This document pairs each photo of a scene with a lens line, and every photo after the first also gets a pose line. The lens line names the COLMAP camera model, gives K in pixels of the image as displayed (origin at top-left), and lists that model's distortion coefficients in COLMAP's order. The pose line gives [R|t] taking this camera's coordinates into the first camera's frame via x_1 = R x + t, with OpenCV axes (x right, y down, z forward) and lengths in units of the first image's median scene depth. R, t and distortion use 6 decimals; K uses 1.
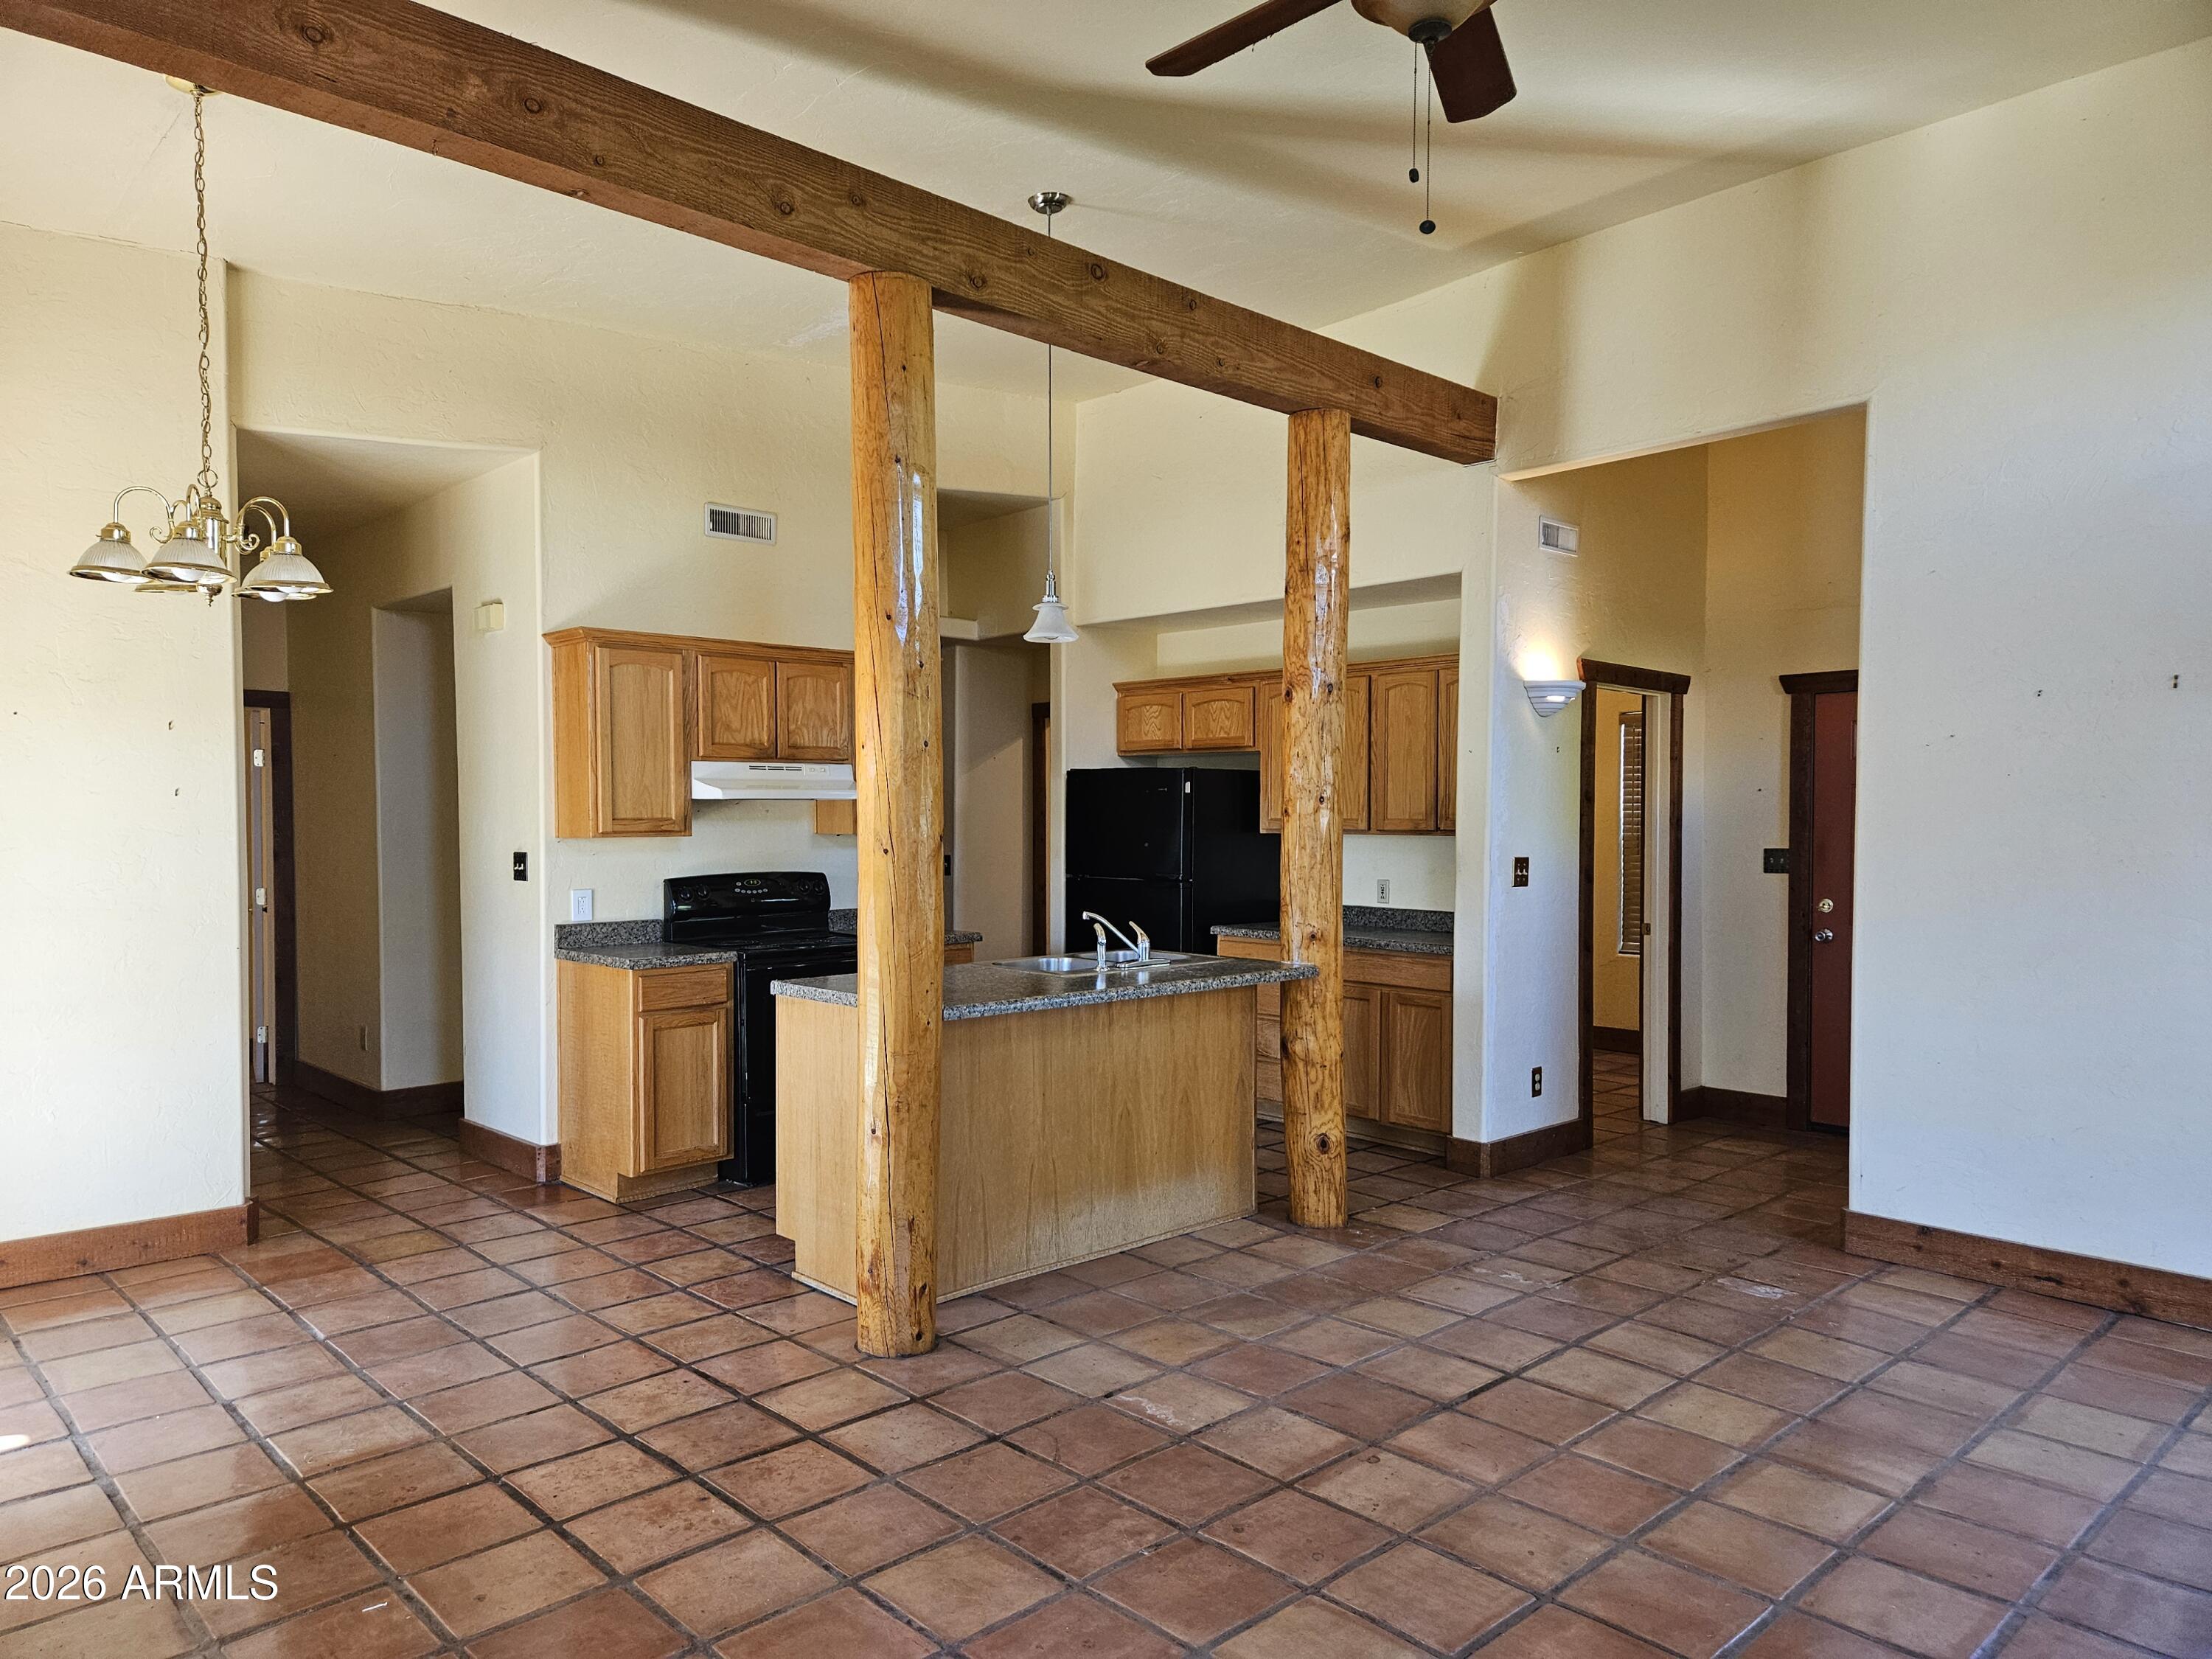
lens RADIAL K [[1471.4, 0, 1096.5], [0, 1471.4, 858.4], [0, 0, 1]] dist [0.072068, -0.054570]
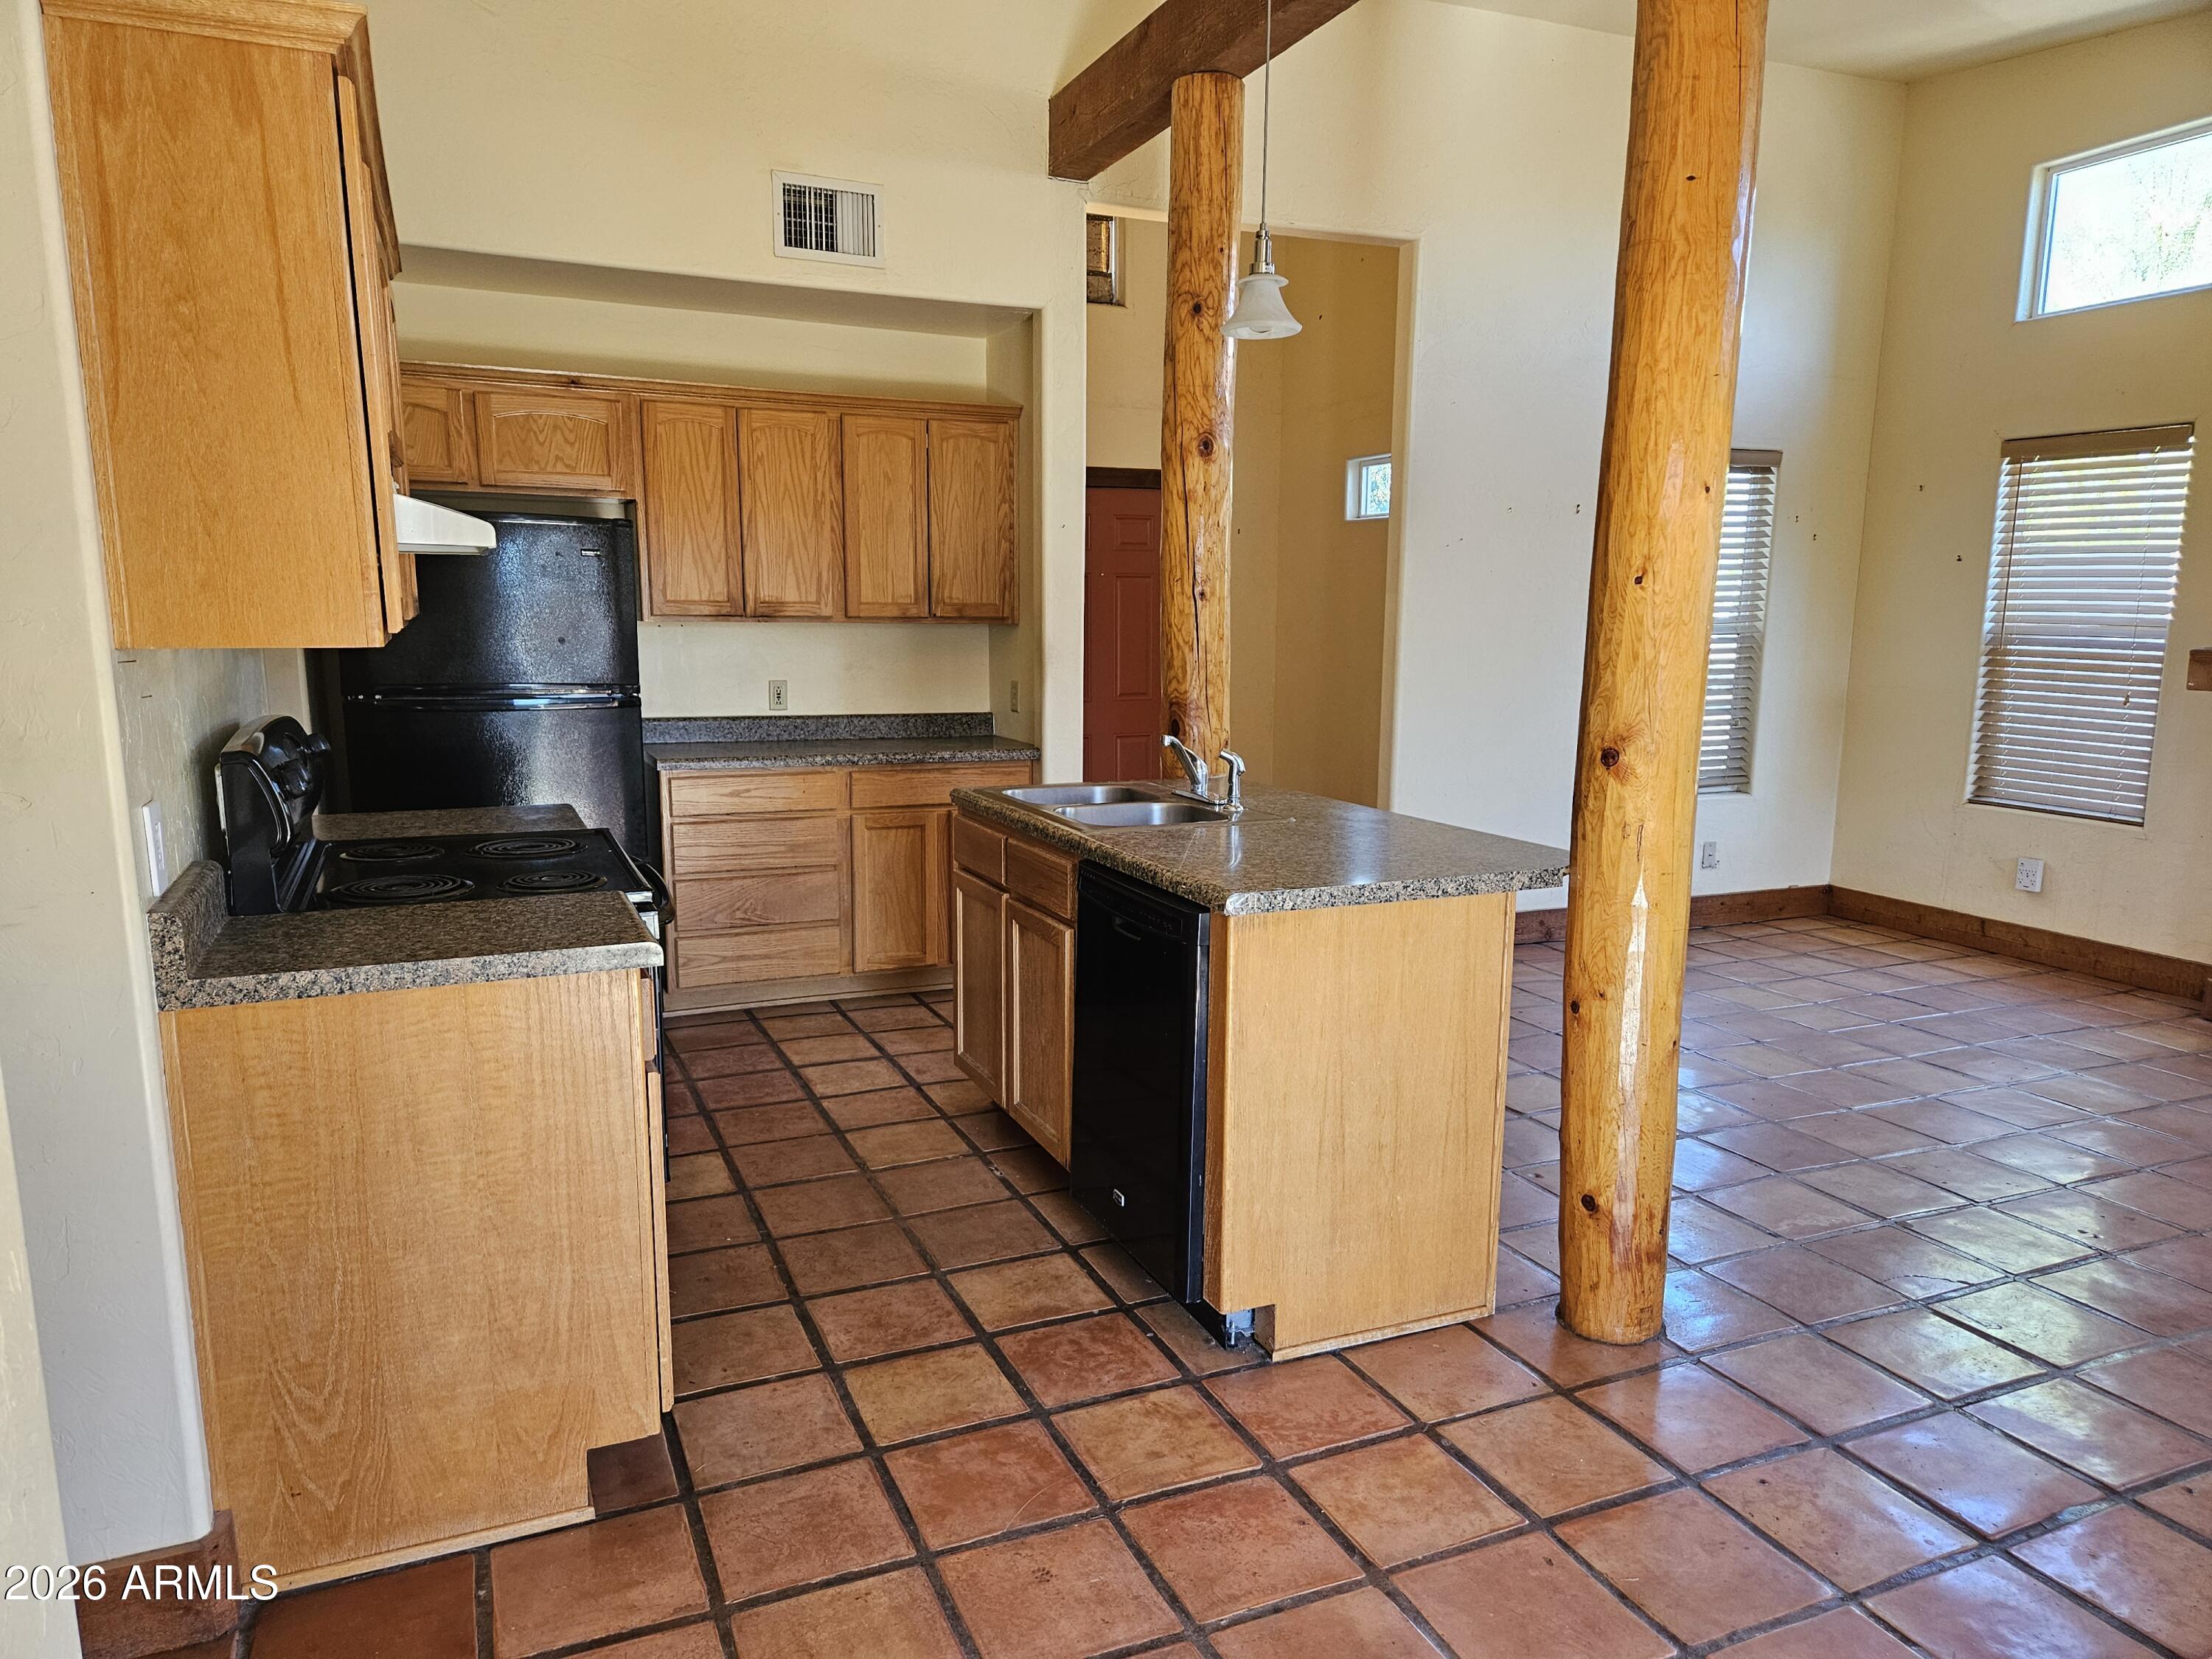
lens RADIAL K [[1471.4, 0, 1103.3], [0, 1471.4, 864.1], [0, 0, 1]] dist [0.072068, -0.054570]
pose [[0.335314, -0.160511, 0.928332, -0.623536], [0.020611, 0.986393, 0.163105, -0.017391], [-0.941881, -0.035557, 0.334059, 0.709410]]
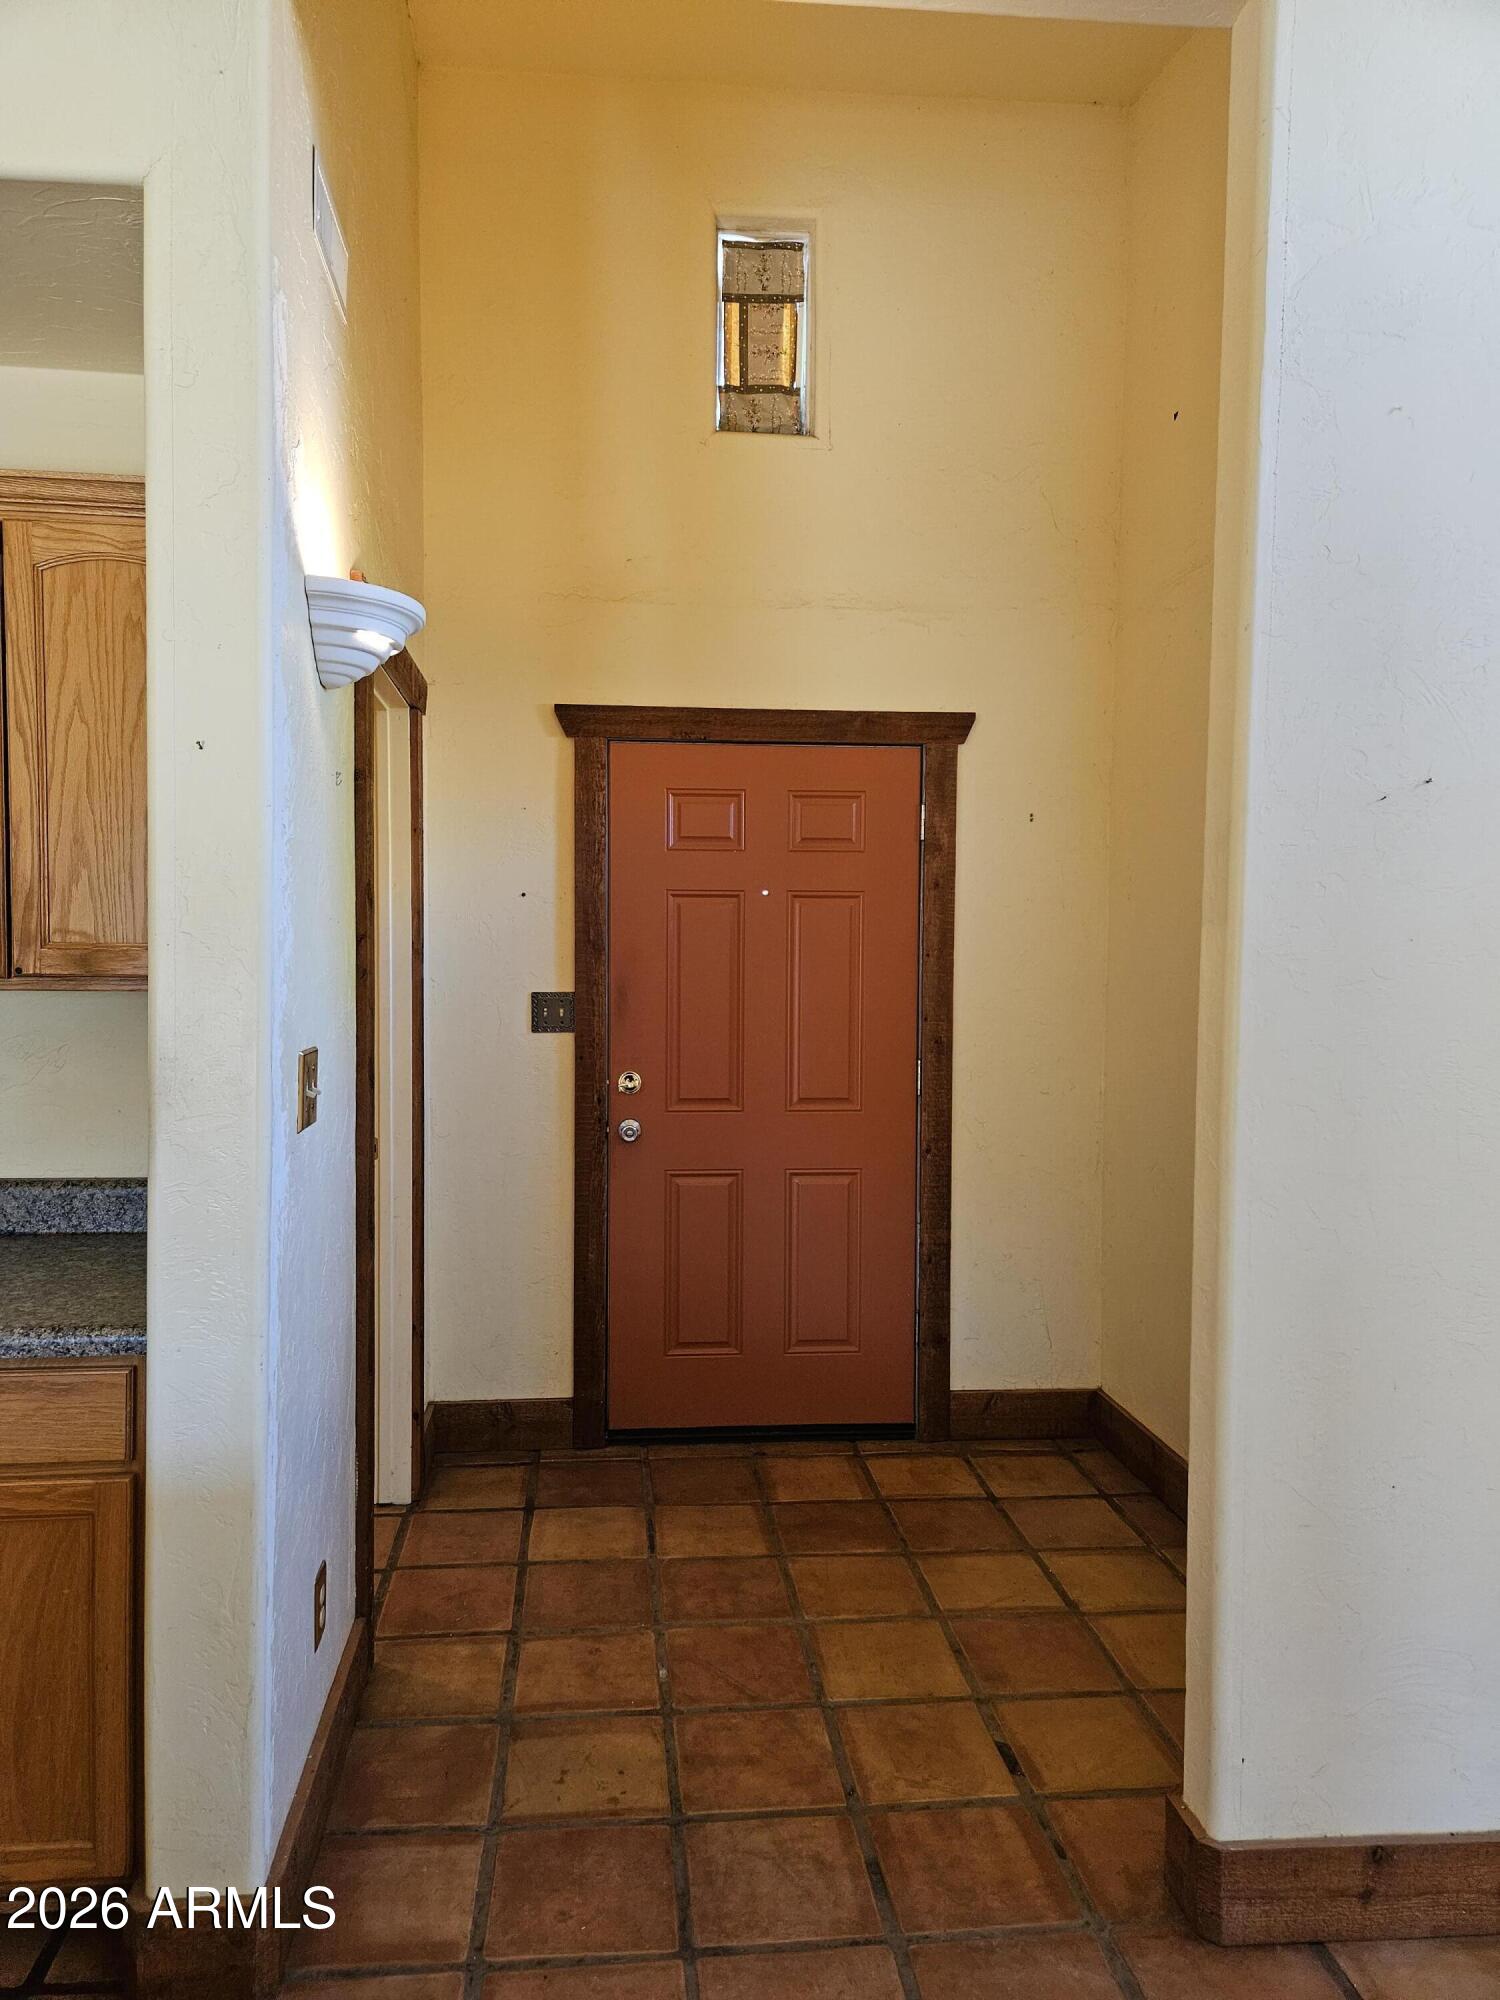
lens RADIAL K [[1330.4, 0, 735.8], [0, 1330.4, 1004.7], [0, 0, 1]] dist [0.072068, -0.054570]
pose [[0.605961, -0.035079, 0.794720, 0.088412], [0.010071, 0.999285, 0.036430, -0.025253], [-0.795430, -0.014072, 0.605882, 0.758663]]
